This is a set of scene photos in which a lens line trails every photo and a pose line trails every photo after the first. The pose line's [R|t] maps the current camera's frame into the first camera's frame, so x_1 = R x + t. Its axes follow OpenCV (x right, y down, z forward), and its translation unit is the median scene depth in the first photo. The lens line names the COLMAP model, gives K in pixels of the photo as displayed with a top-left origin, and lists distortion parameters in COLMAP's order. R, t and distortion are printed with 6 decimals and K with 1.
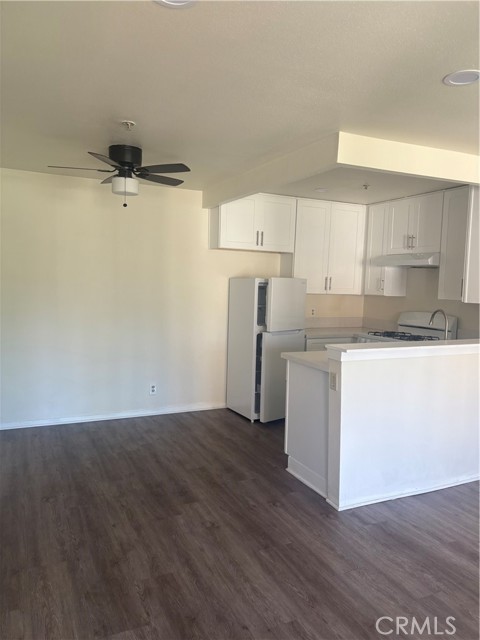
lens RADIAL K [[488.9, 0, 239.1], [0, 488.9, 323.0], [0, 0, 1]] dist [0.035542, -0.000644]
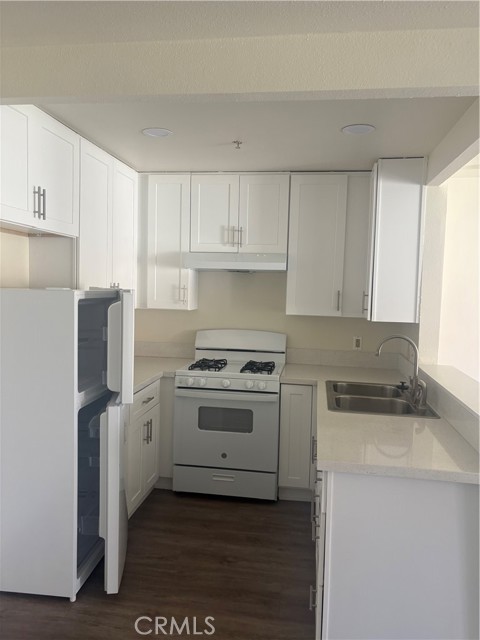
lens RADIAL K [[488.9, 0, 240.8], [0, 488.9, 321.5], [0, 0, 1]] dist [0.035542, -0.000644]
pose [[0.554451, -0.070710, 0.829207, -0.256597], [0.057406, 0.997260, 0.046656, -0.073798], [-0.830234, 0.021733, 0.556991, 0.603419]]
